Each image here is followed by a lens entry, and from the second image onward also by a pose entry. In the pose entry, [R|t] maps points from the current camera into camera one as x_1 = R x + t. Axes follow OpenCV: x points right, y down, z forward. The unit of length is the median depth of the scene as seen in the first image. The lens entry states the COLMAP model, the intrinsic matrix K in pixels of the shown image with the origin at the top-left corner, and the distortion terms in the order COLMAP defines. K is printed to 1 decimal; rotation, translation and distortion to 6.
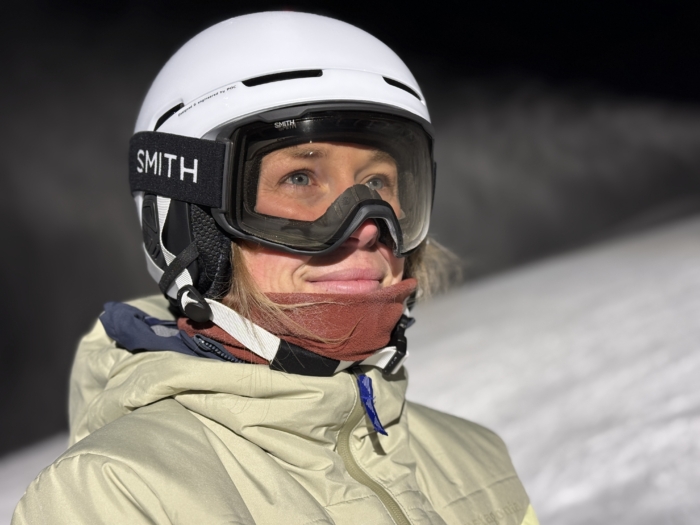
lens RADIAL K [[985.9, 0, 350.0], [0, 985.9, 262.4], [0, 0, 1]] dist [0.018059, 0.000000]
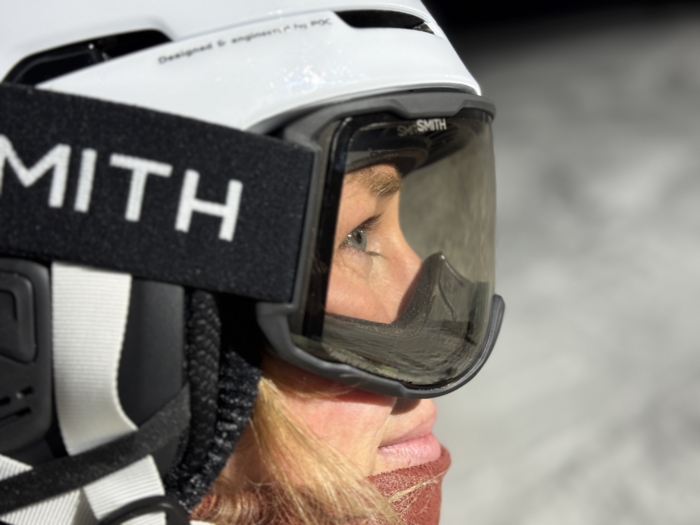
lens RADIAL K [[985.9, 0, 350.2], [0, 985.9, 263.5], [0, 0, 1]] dist [0.018059, 0.000000]
pose [[0.596964, 0.007658, 0.802232, -0.444309], [-0.004860, 0.999971, -0.005929, -0.069078], [-0.802254, -0.000359, 0.596983, 0.722232]]
